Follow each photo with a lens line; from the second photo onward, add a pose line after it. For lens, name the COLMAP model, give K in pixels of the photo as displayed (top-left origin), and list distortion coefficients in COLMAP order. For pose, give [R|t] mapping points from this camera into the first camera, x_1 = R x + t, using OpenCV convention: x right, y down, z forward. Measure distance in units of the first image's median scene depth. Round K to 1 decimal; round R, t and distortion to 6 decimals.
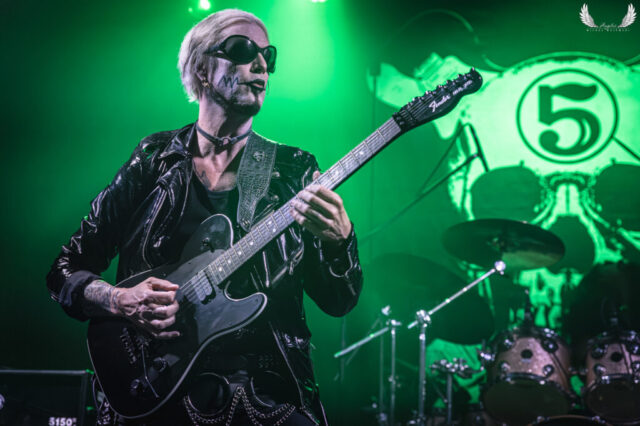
lens RADIAL K [[1174.5, 0, 318.4], [0, 1174.5, 201.8], [0, 0, 1]] dist [0.033618, 0.153183]
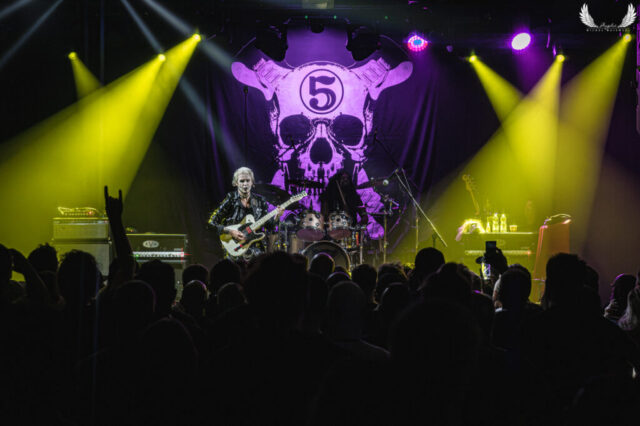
lens RADIAL K [[1283.4, 0, 320.0], [0, 1283.4, 213.0], [0, 0, 1]] dist [-0.016050, -0.035434]
pose [[0.975050, -0.030636, 0.219860, -0.345318], [-0.024560, 0.969461, 0.244011, -0.453476], [-0.220621, -0.243323, 0.944521, -1.401380]]
